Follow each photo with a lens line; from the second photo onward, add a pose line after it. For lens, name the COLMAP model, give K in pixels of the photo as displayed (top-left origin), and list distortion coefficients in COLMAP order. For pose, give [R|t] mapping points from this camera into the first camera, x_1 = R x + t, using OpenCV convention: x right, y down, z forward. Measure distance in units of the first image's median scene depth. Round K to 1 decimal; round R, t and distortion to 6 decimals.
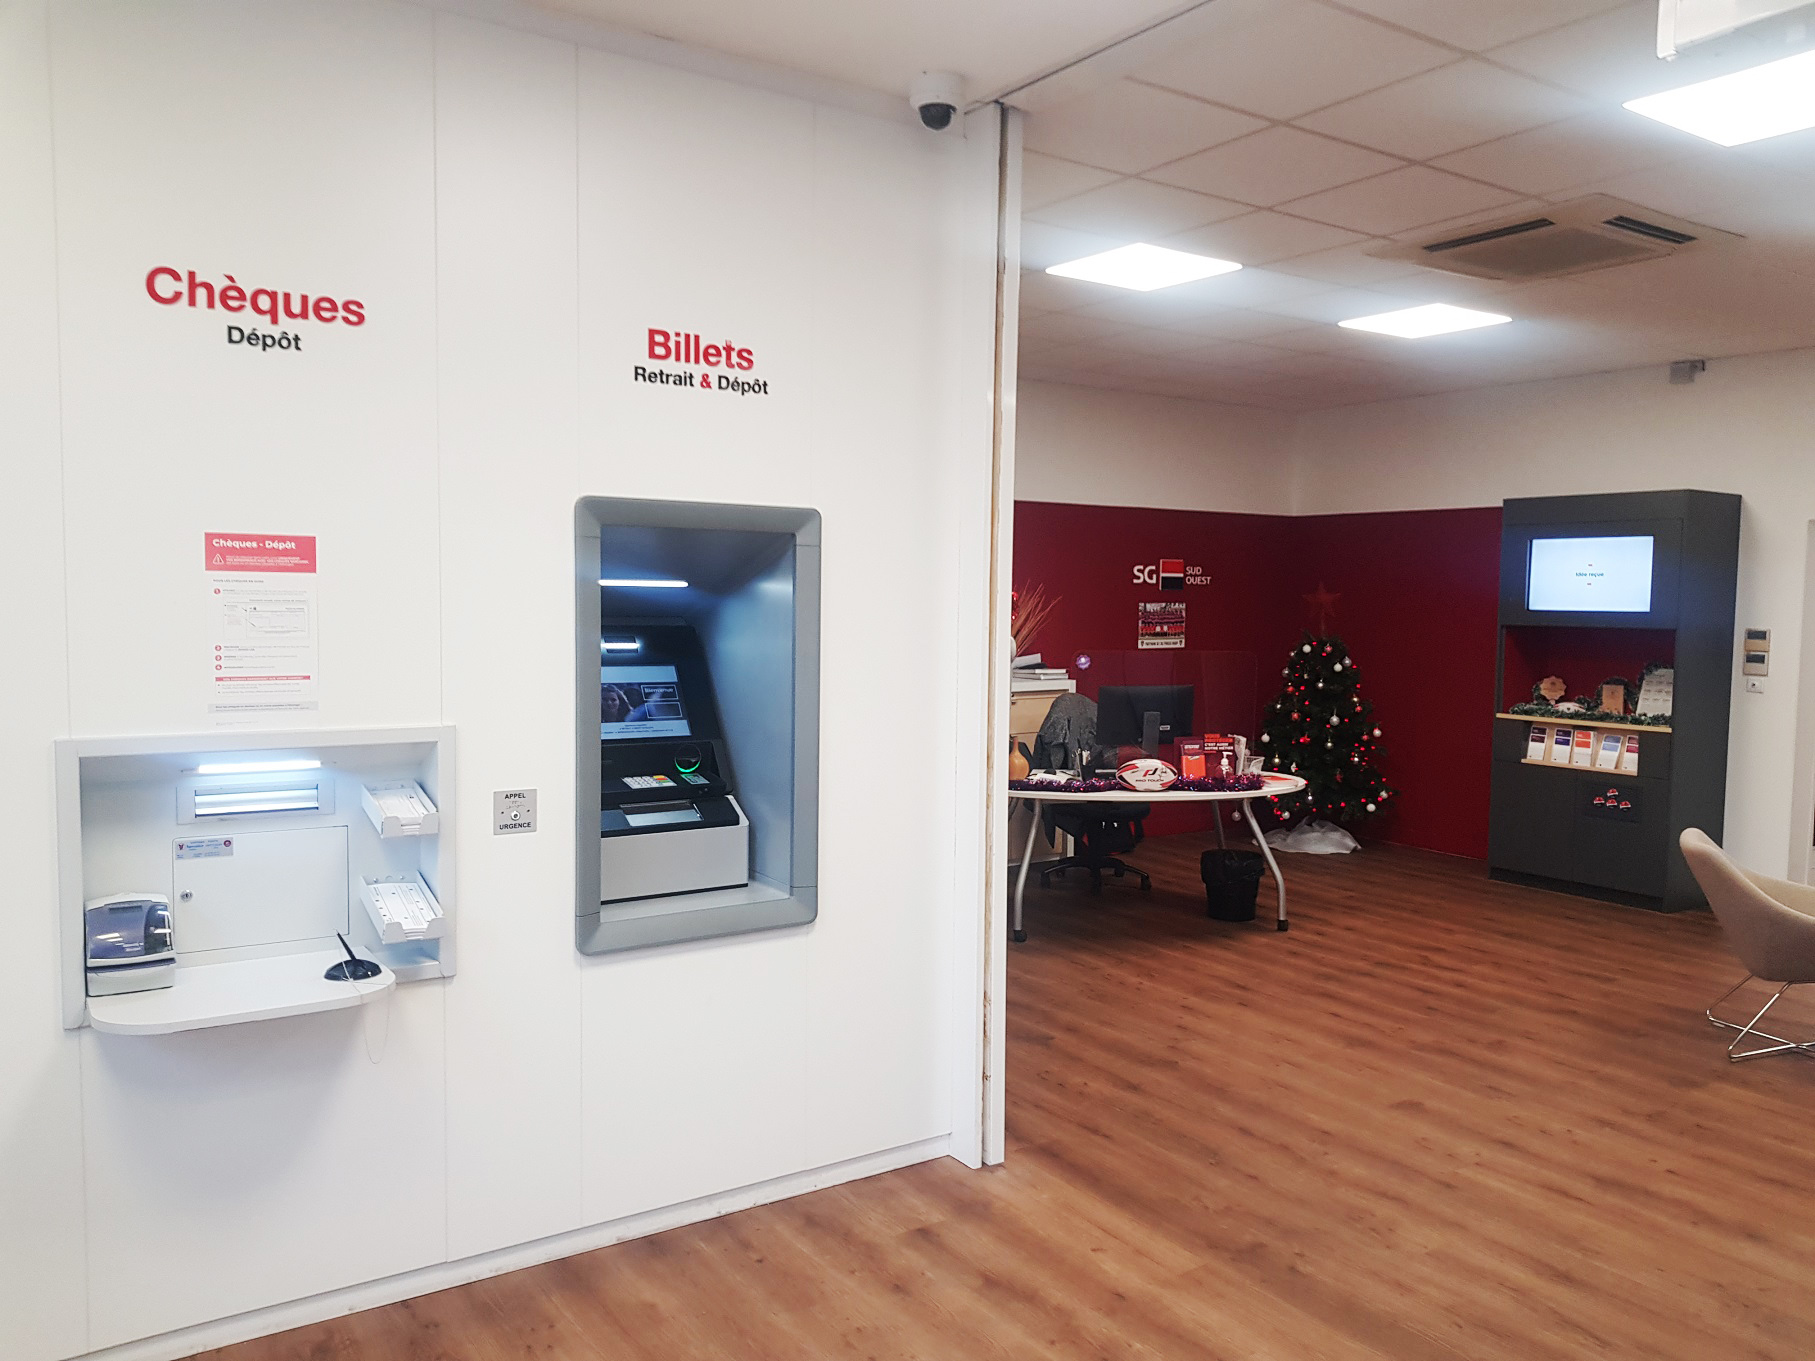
lens RADIAL K [[1403.9, 0, 936.1], [0, 1403.9, 675.6], [0, 0, 1]] dist [-0.008162, -0.007618]
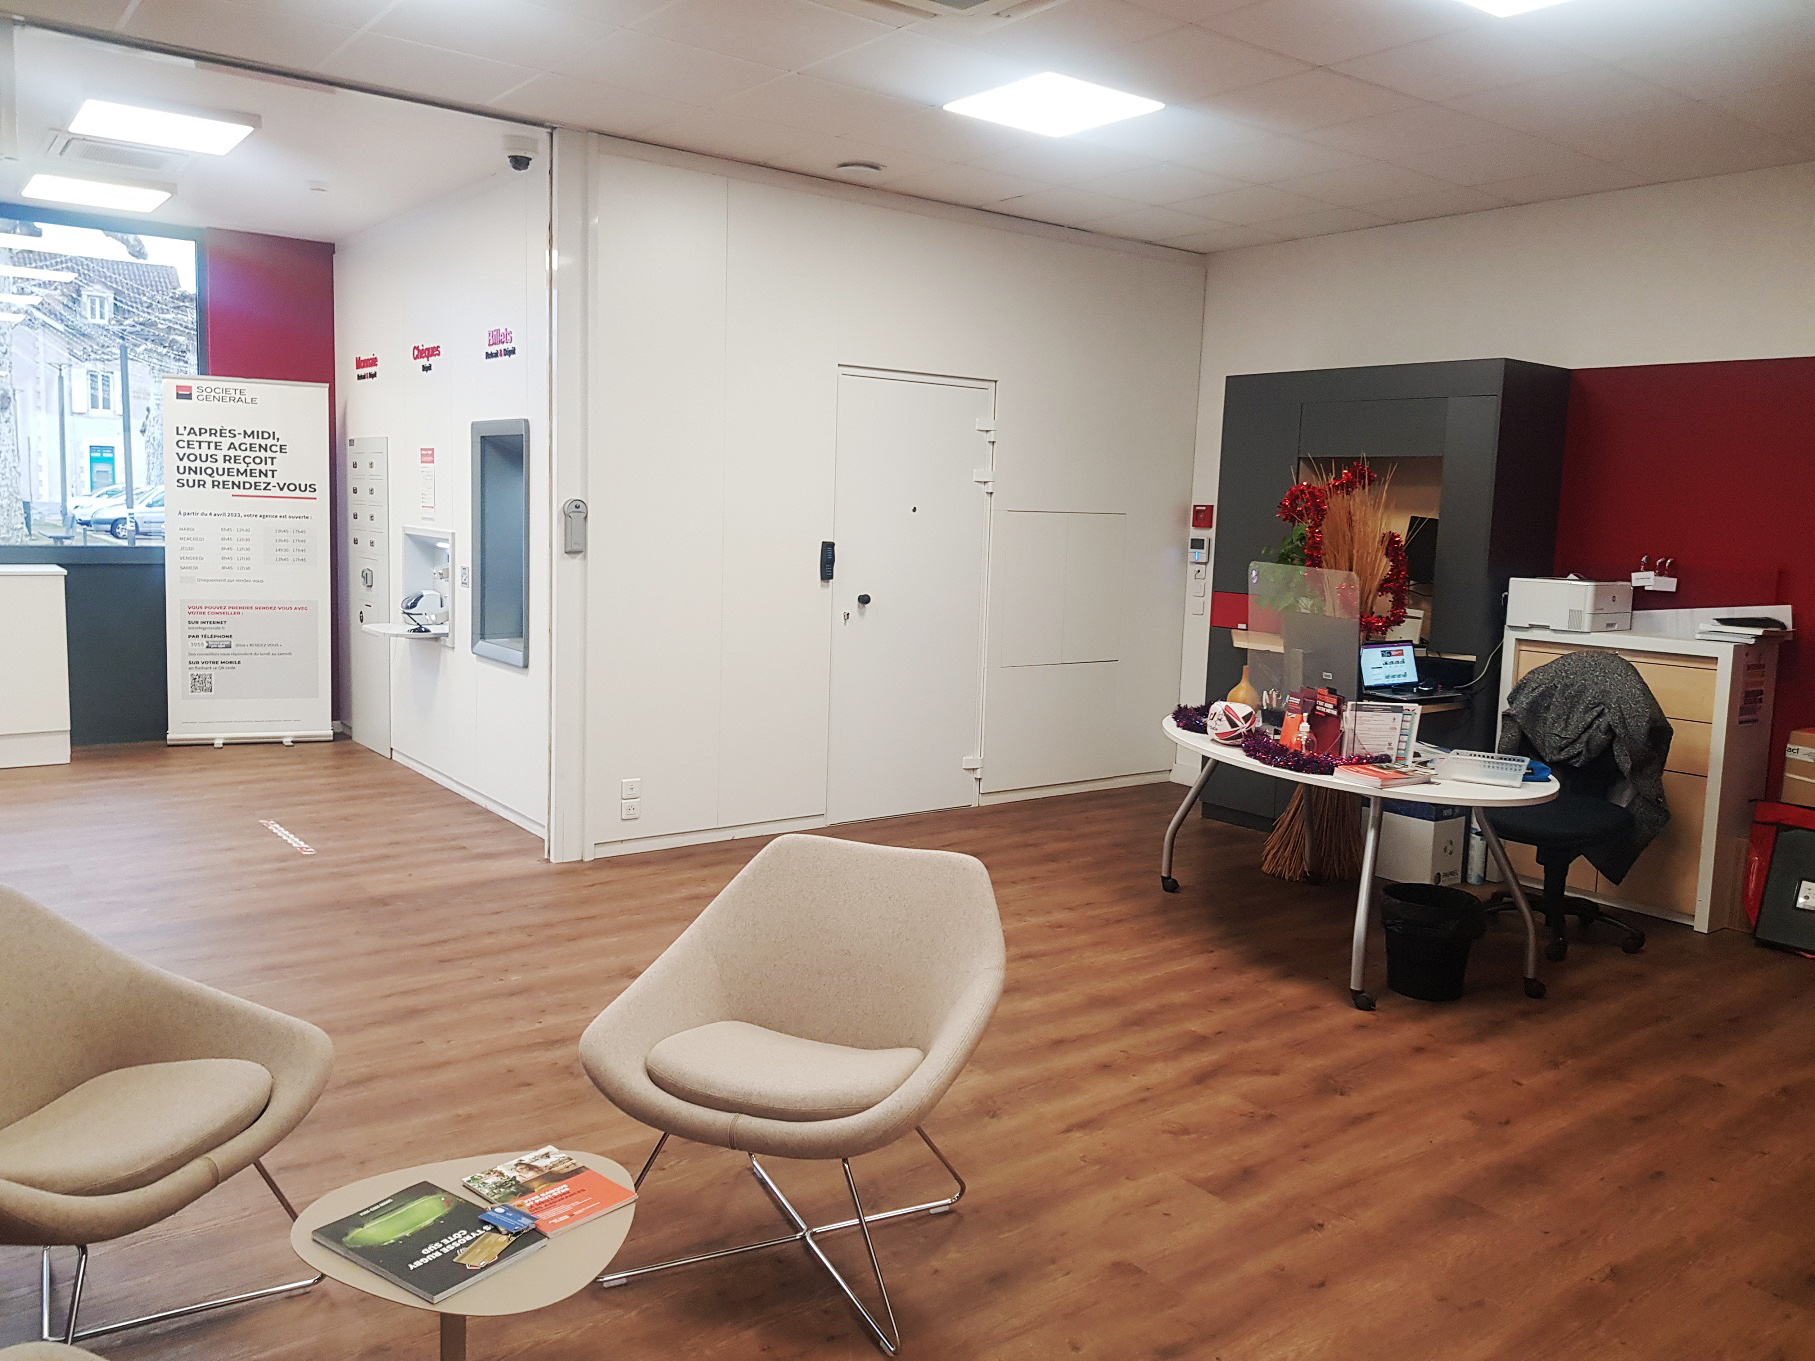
lens RADIAL K [[1403.9, 0, 936.1], [0, 1403.9, 675.6], [0, 0, 1]] dist [-0.008162, -0.007618]
pose [[0.064071, 0.101384, -0.992782, 1.395912], [-0.102923, 0.990192, 0.094477, -0.021298], [0.992624, 0.096126, 0.073877, 1.186308]]
